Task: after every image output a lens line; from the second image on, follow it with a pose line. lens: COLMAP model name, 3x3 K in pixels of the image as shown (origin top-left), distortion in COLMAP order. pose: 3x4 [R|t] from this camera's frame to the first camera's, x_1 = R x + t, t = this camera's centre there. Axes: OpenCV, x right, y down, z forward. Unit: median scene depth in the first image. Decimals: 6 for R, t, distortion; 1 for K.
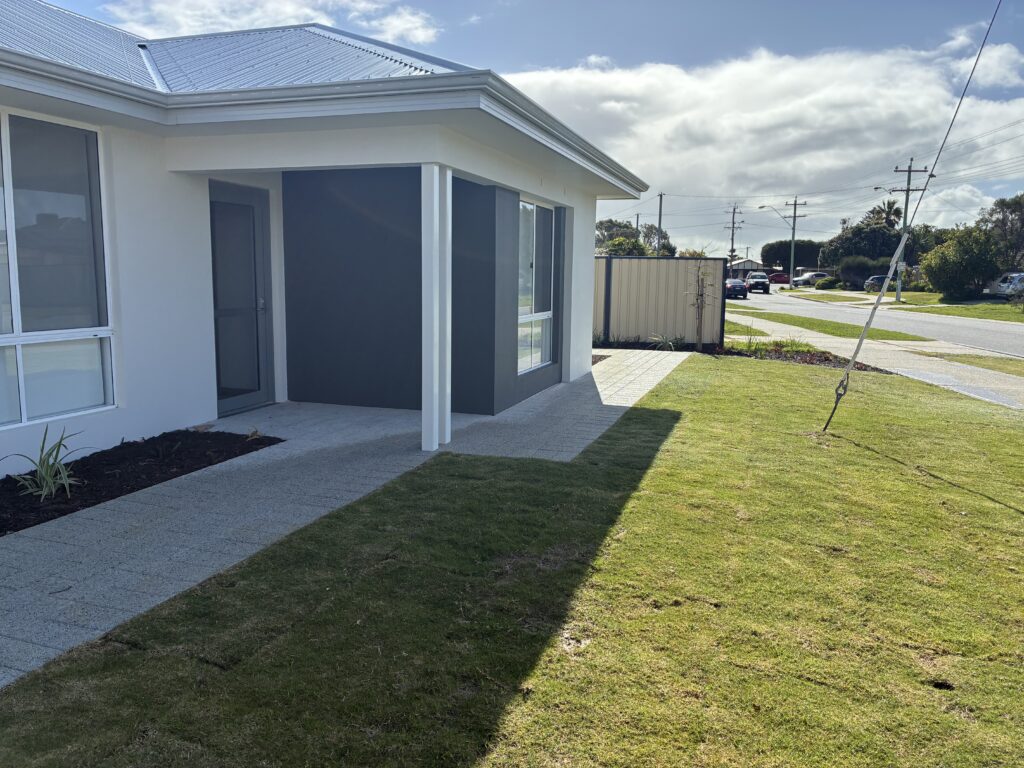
lens RADIAL K [[780.7, 0, 512.0], [0, 780.7, 384.0], [0, 0, 1]] dist [0.047613, -0.068064]
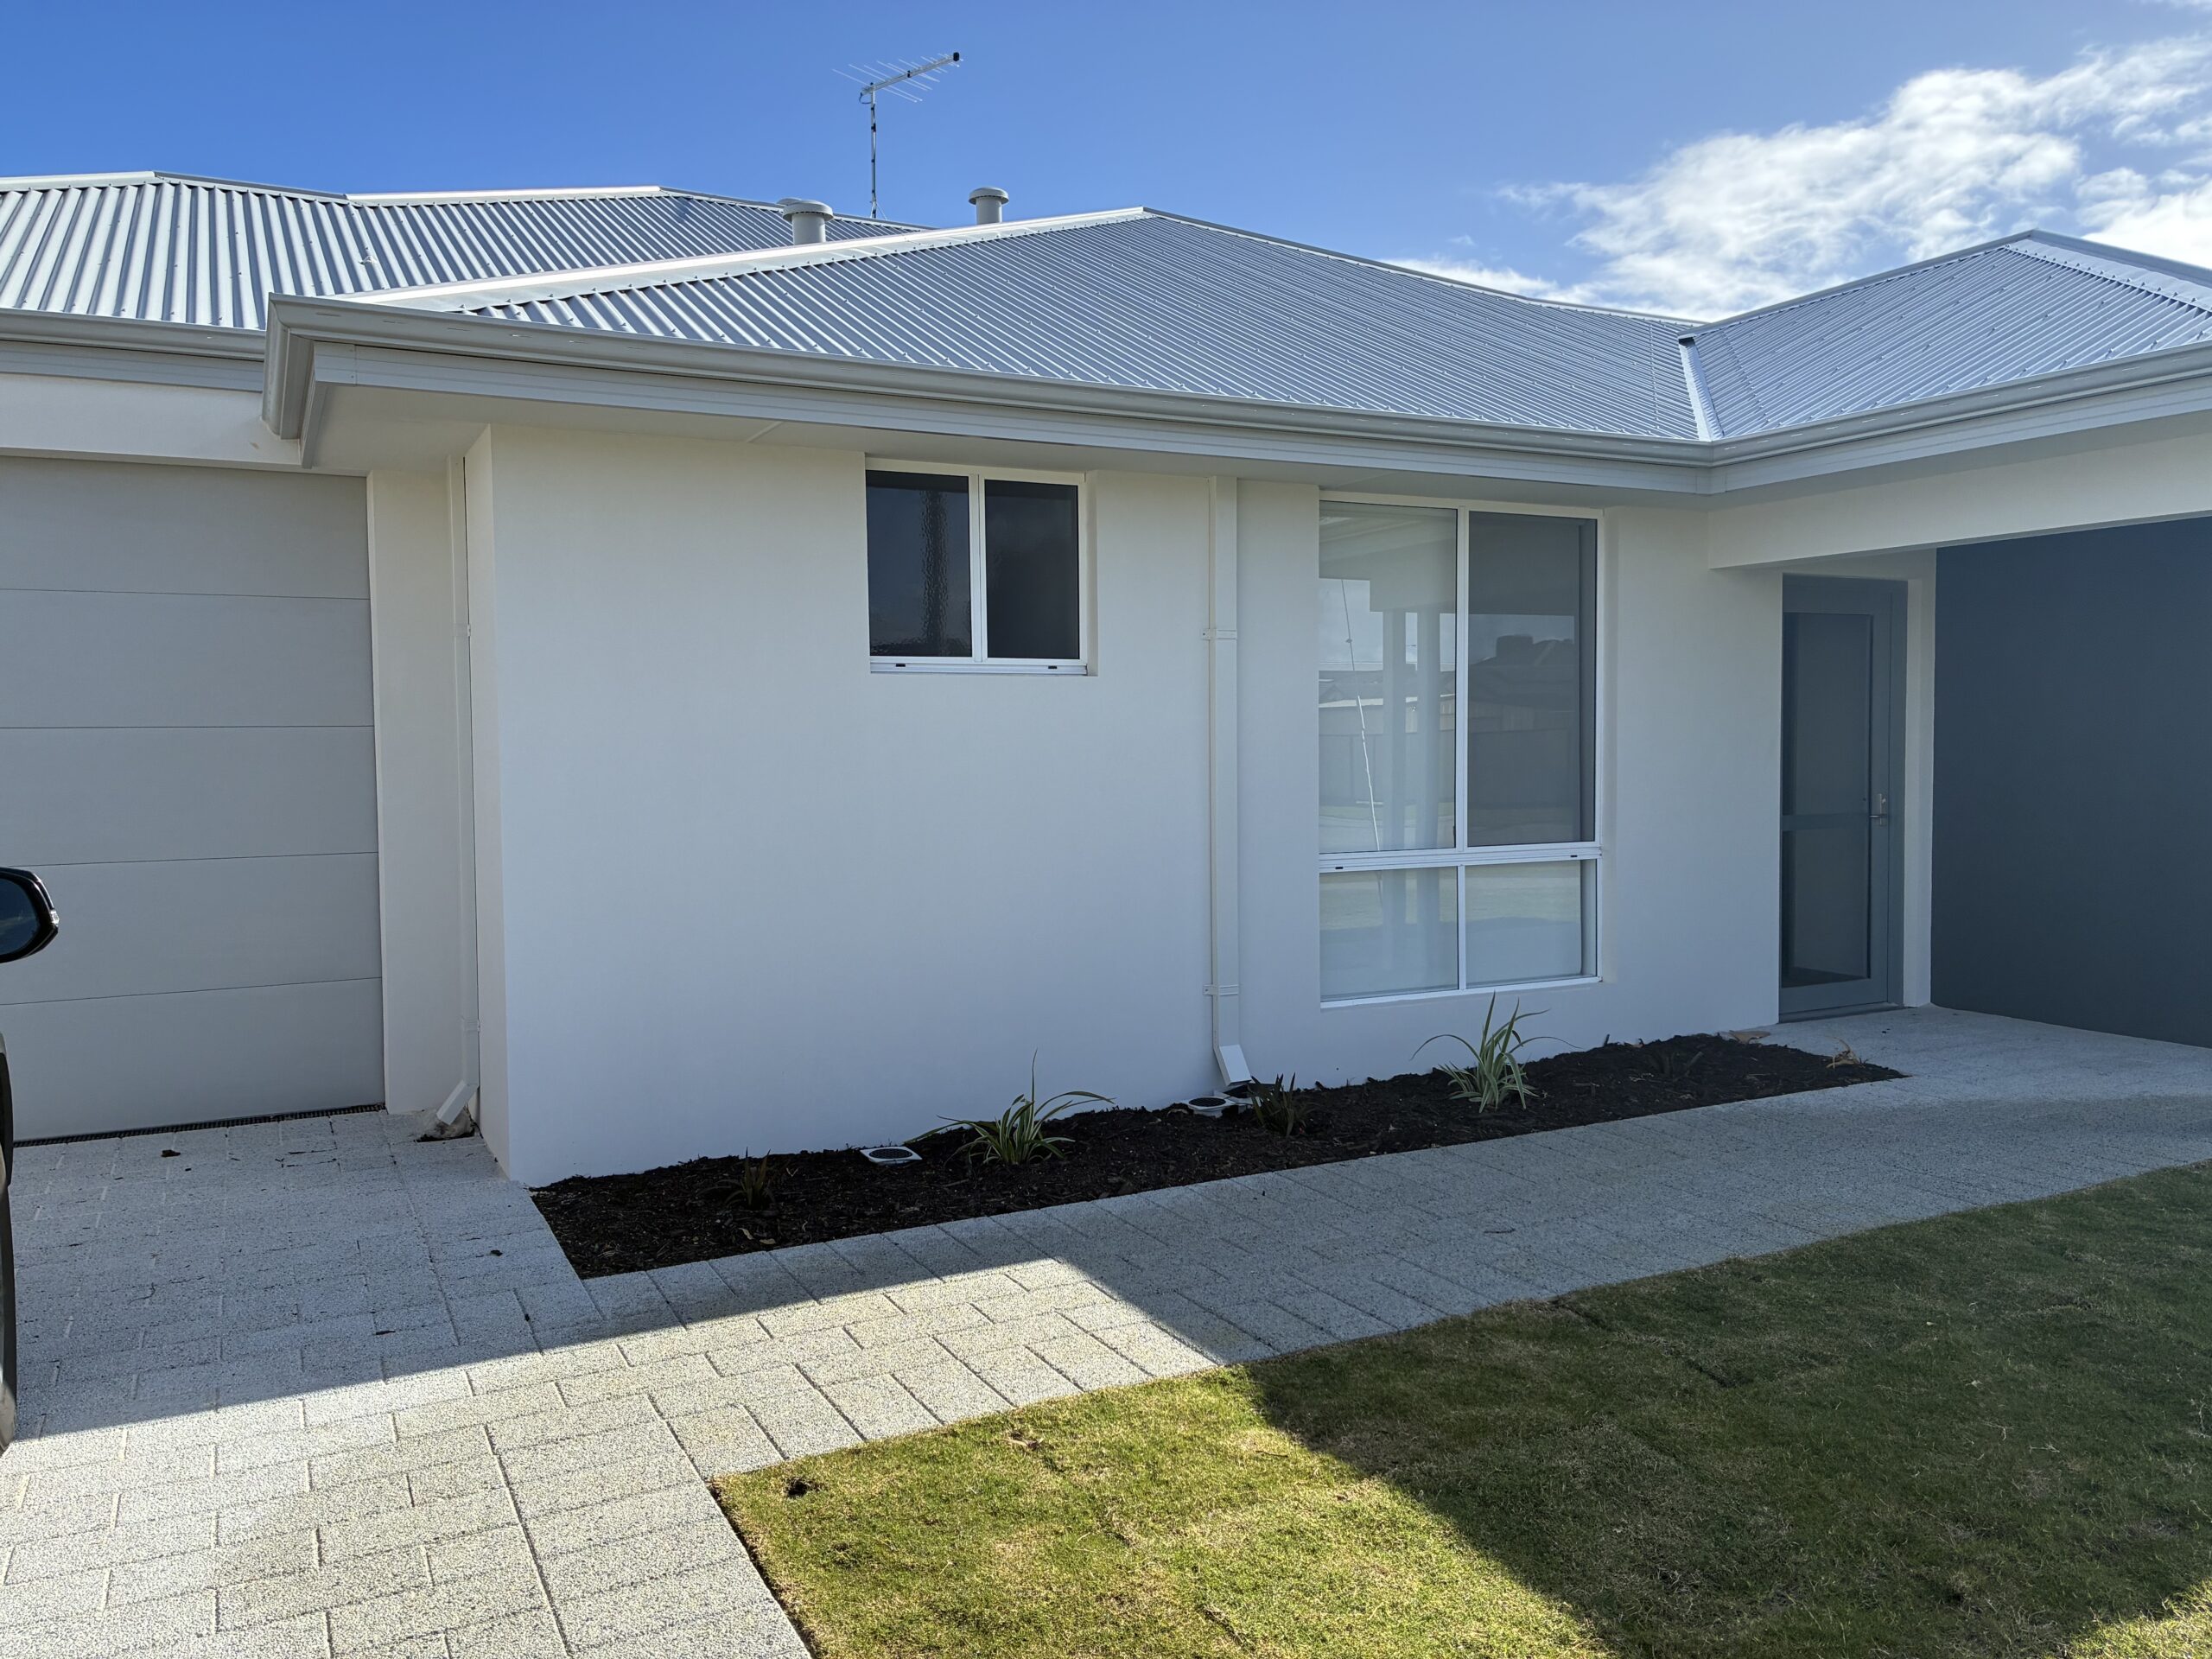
lens RADIAL K [[1686.3, 0, 1106.0], [0, 1686.3, 829.5], [0, 0, 1]] dist [0.047613, -0.068064]
pose [[0.723845, 0.014067, -0.689819, 0.138083], [-0.074366, 0.995559, -0.057731, 0.024302], [0.685944, 0.093087, 0.721676, -0.240116]]
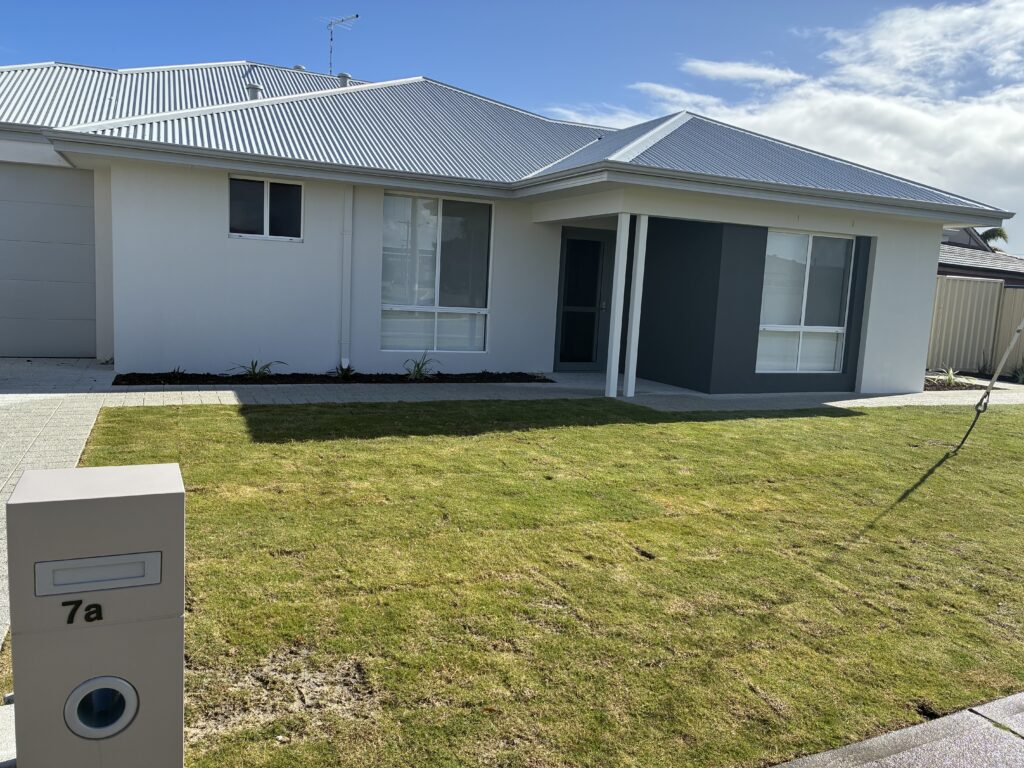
lens RADIAL K [[787.5, 0, 512.0], [0, 787.5, 384.0], [0, 0, 1]] dist [0.035545, -0.071501]
pose [[0.666127, 0.115040, -0.736913, 1.323671], [-0.146103, 0.989017, 0.022327, 0.076136], [0.731388, 0.092792, 0.675619, -0.274403]]
